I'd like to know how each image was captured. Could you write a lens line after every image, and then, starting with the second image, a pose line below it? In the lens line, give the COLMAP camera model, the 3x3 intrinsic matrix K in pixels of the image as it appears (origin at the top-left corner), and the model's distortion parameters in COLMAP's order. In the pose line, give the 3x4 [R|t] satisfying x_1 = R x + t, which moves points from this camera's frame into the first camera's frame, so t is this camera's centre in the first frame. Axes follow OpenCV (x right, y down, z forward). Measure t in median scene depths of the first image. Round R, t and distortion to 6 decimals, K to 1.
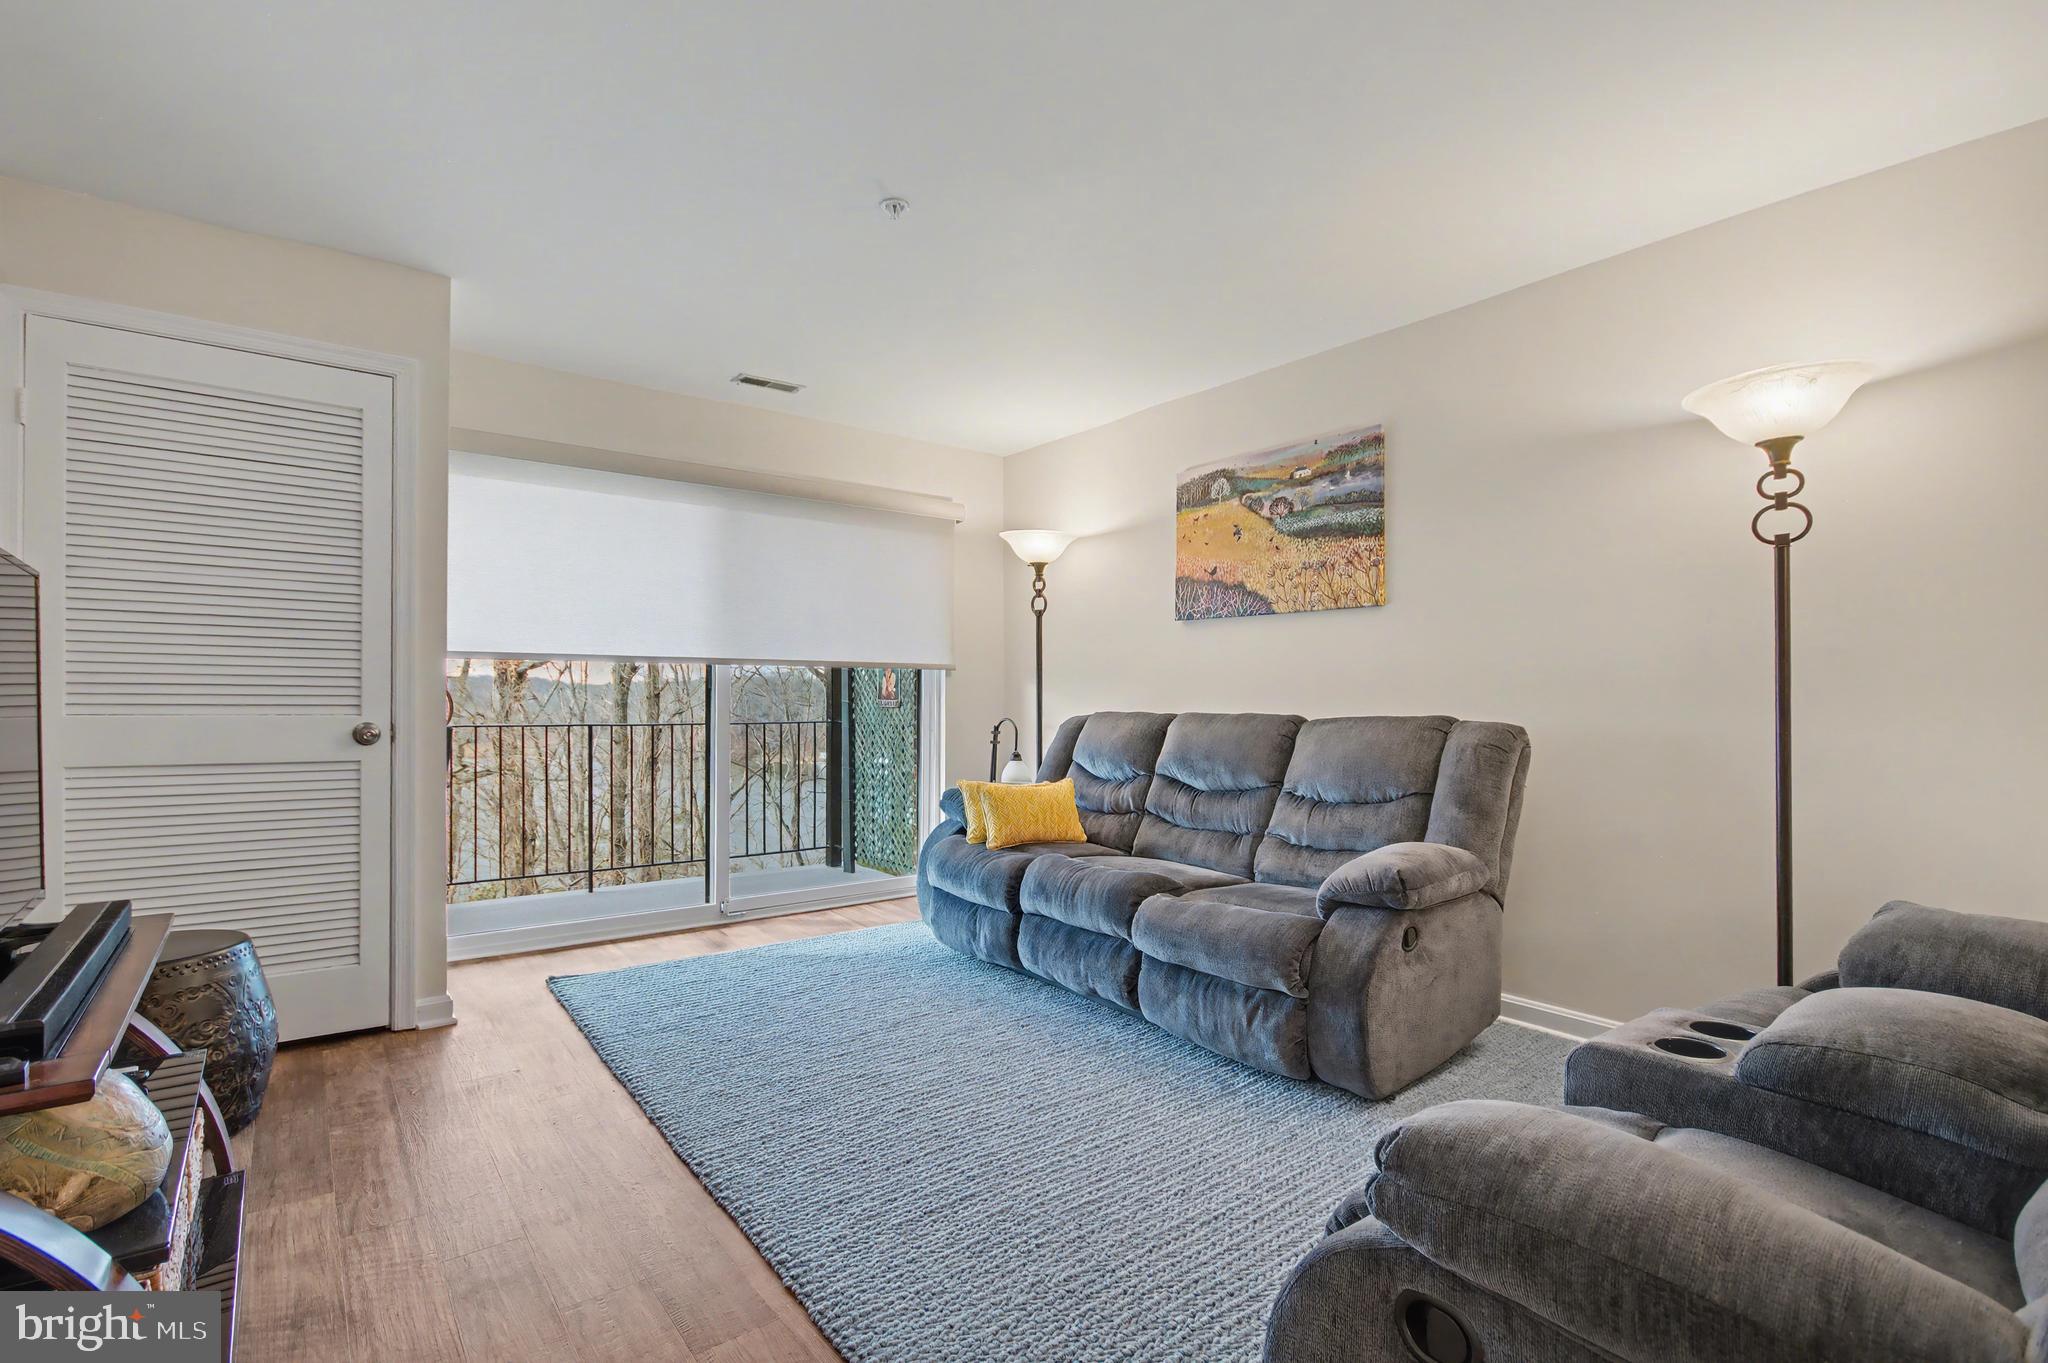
lens RADIAL K [[953.2, 0, 1016.7], [0, 953.2, 692.2], [0, 0, 1]] dist [-0.003276, -0.000645]
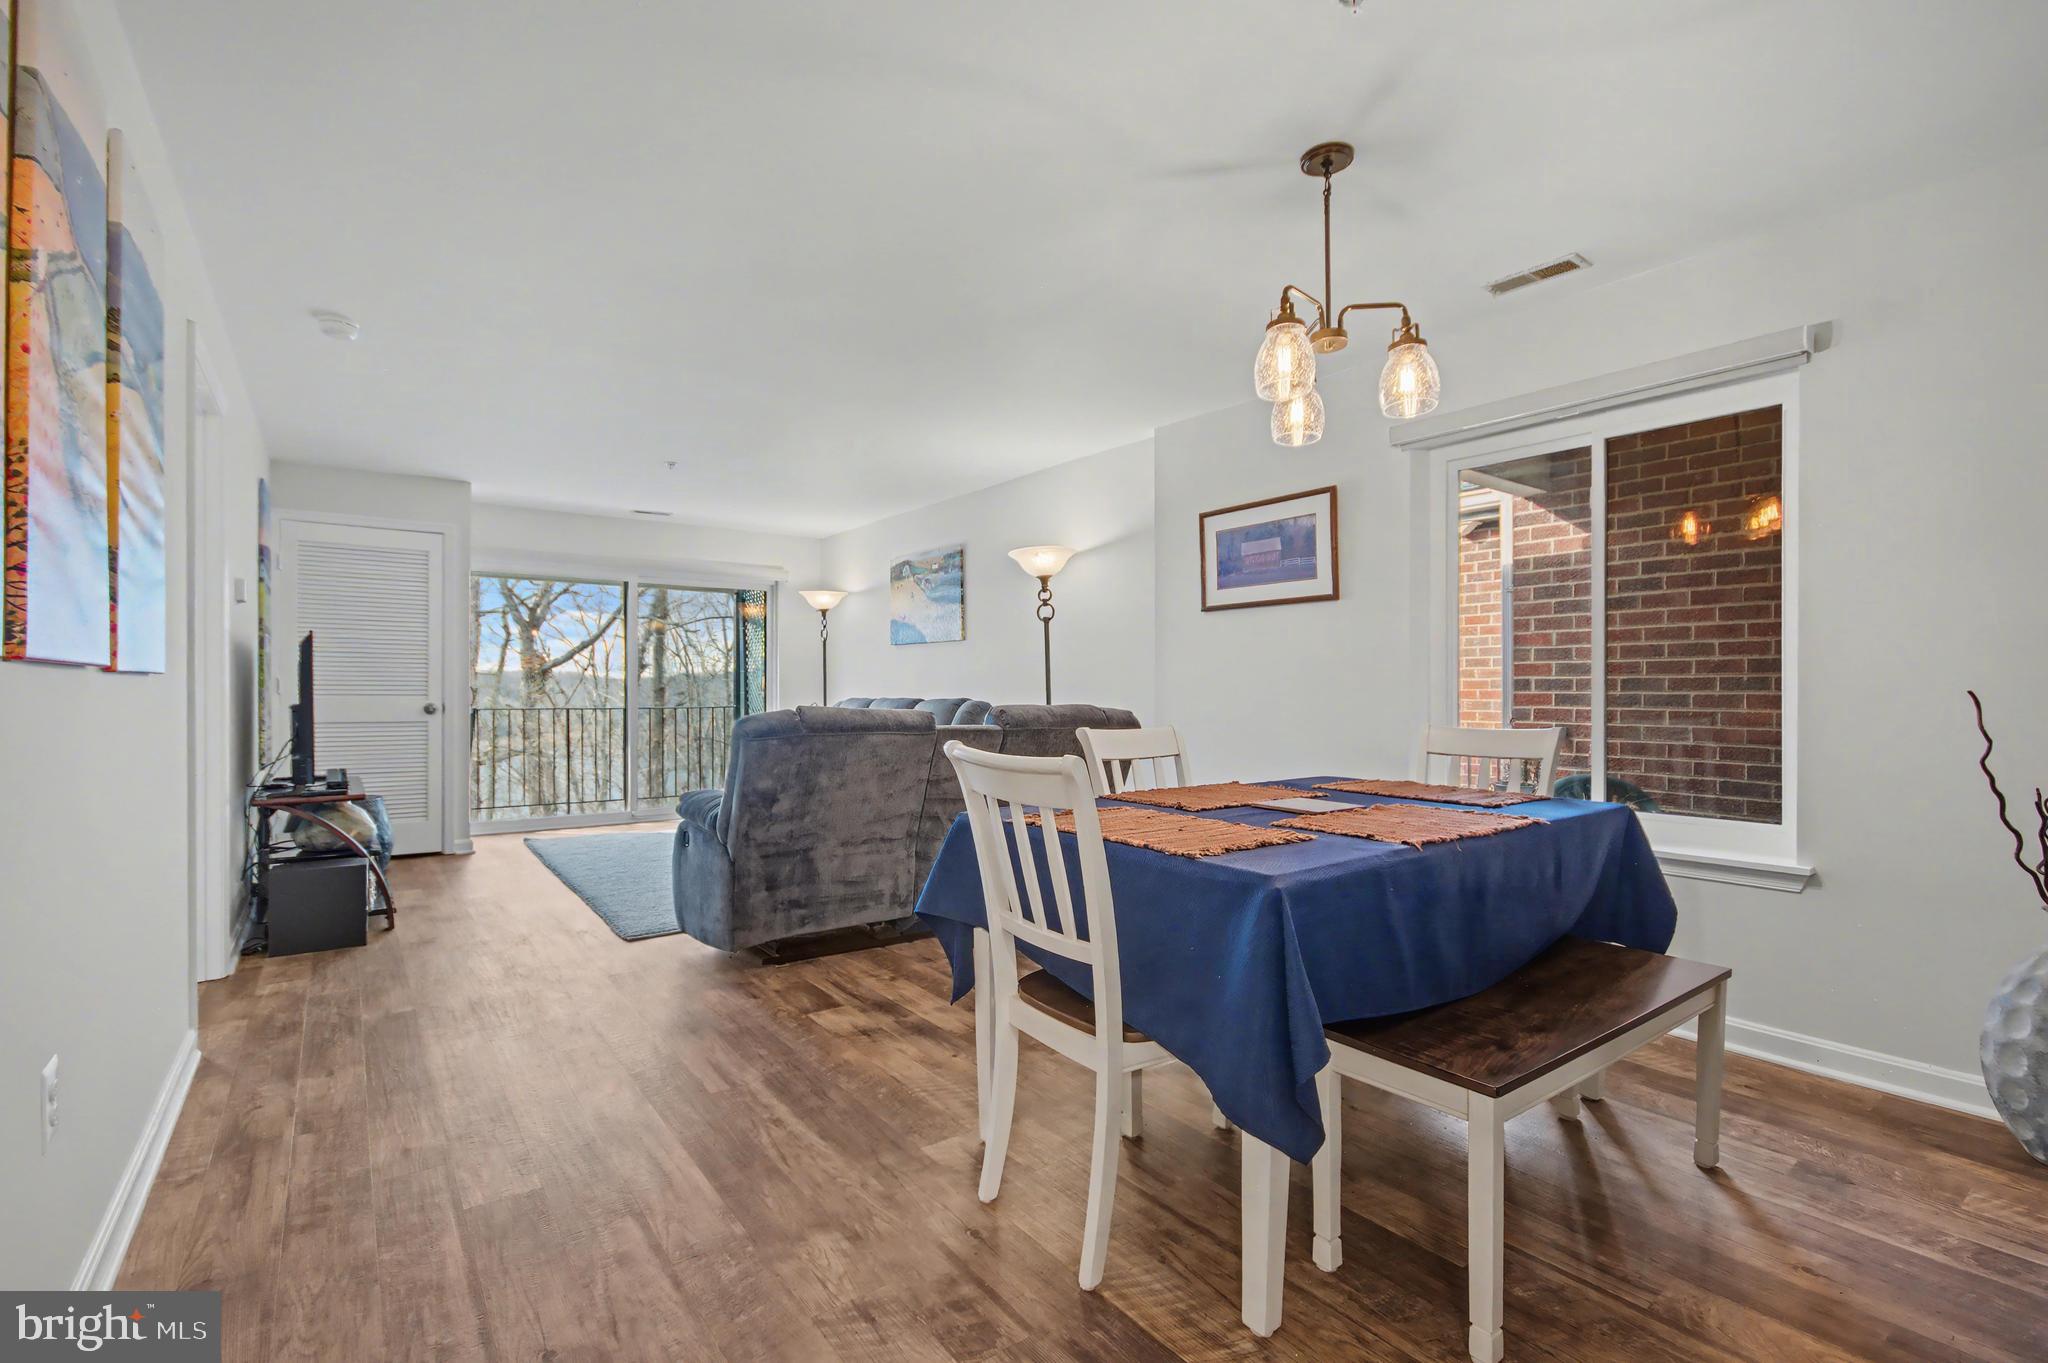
lens RADIAL K [[917.6, 0, 1013.9], [0, 917.6, 687.5], [0, 0, 1]] dist [-0.001325, -0.000570]
pose [[0.999788, -0.000204, -0.020575, 0.618619], [0.000244, 0.999998, 0.001940, -0.001573], [0.020575, -0.001944, 0.999786, -0.957733]]
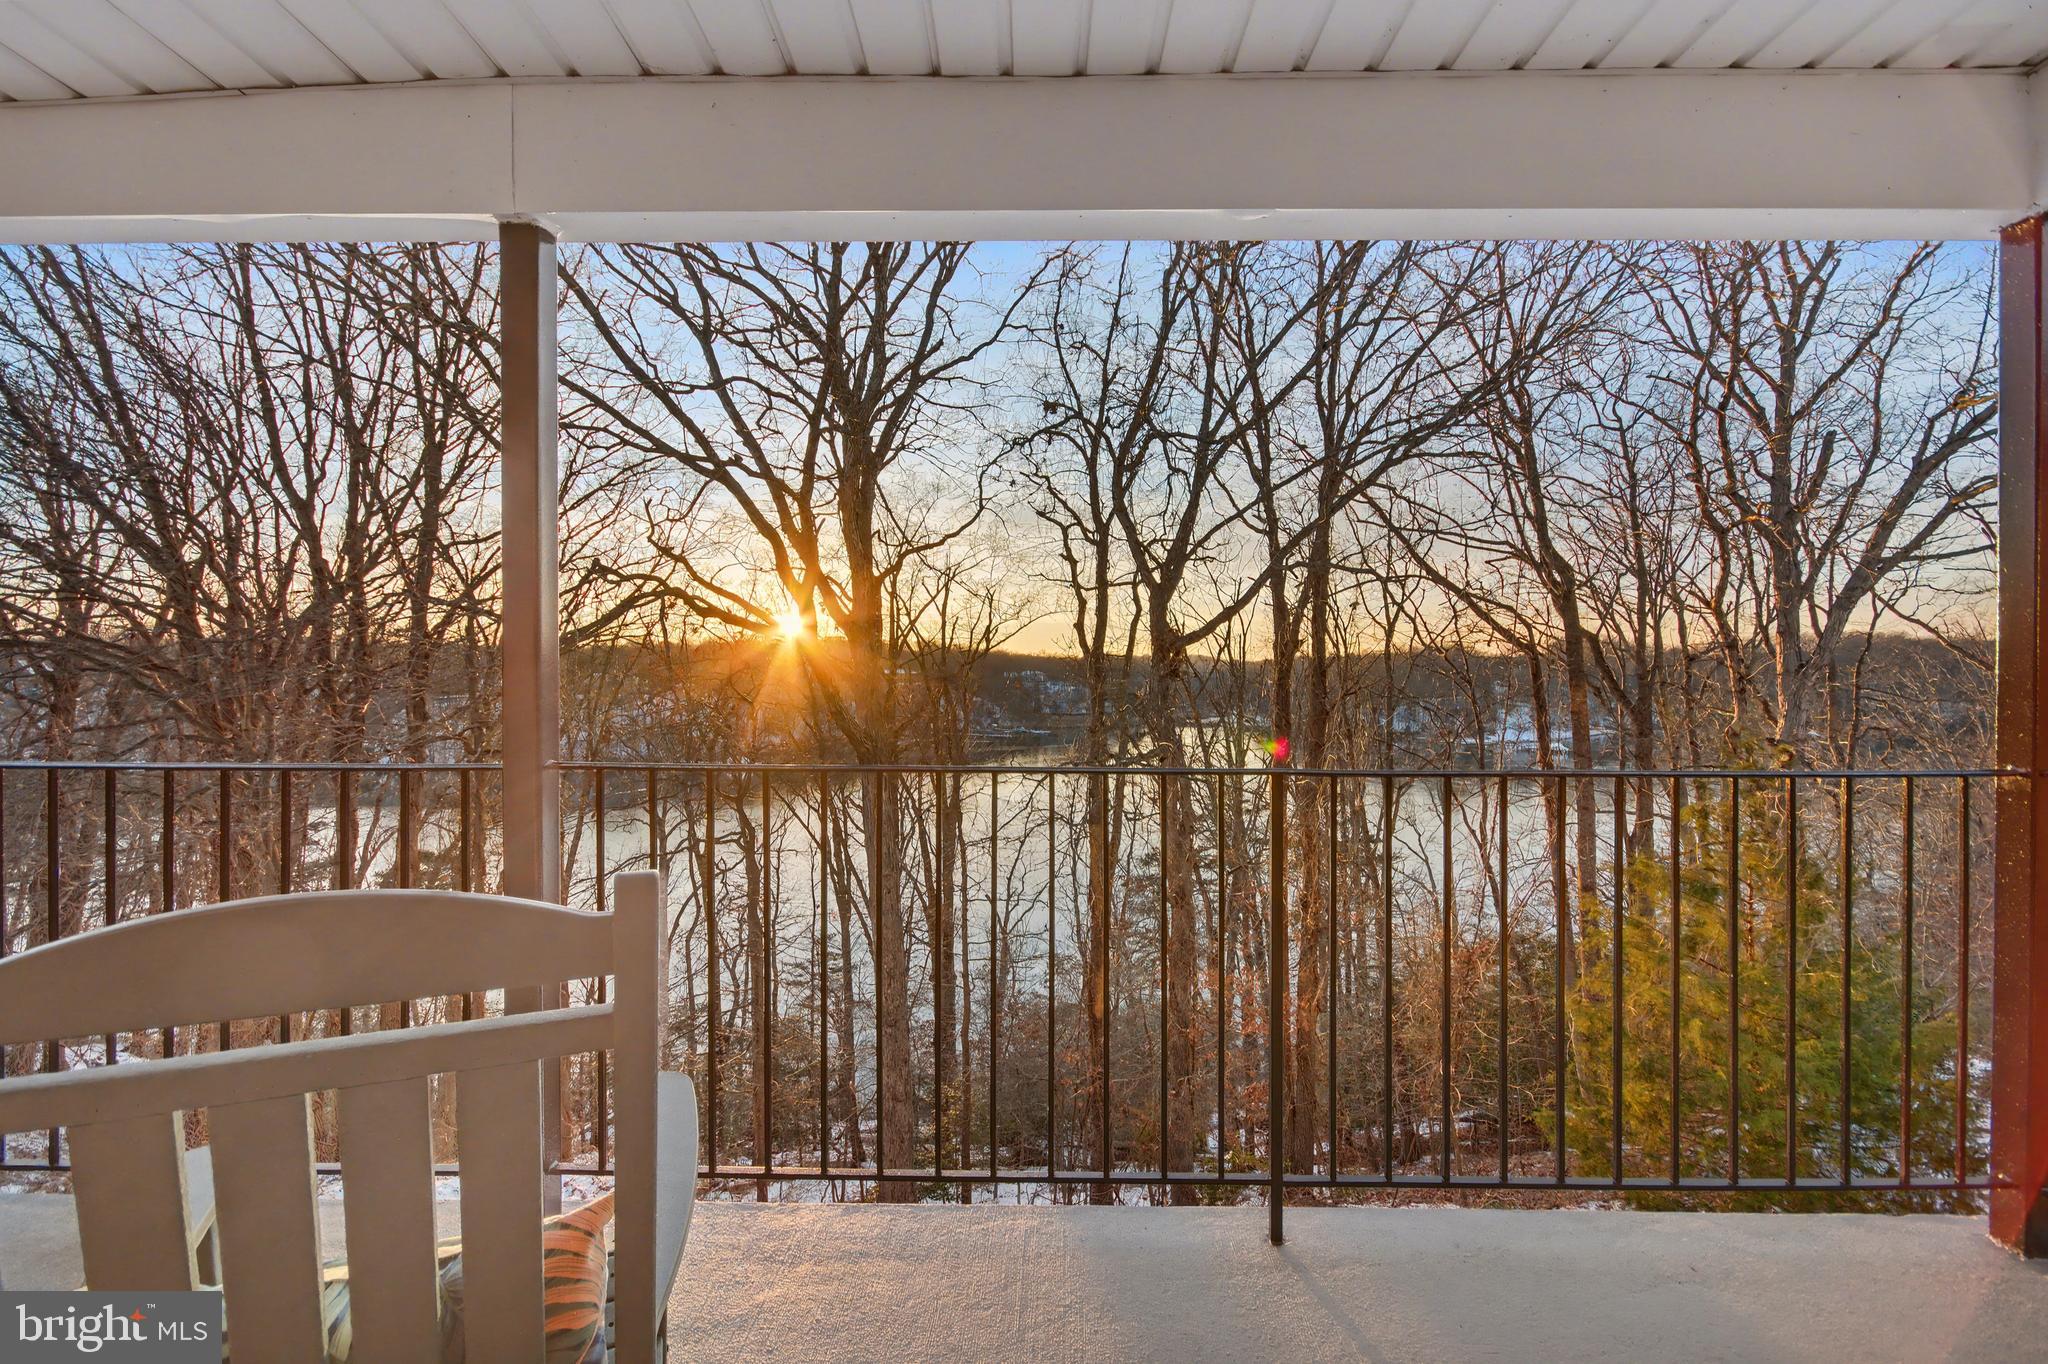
lens RADIAL K [[917.6, 0, 1017.5], [0, 917.6, 680.6], [0, 0, 1]] dist [-0.001325, -0.000570]
pose [[0.785838, -0.000511, -0.618433, -0.574962], [0.006594, 0.999950, 0.007553, 0.024486], [0.618398, -0.010013, 0.785802, 1.261744]]
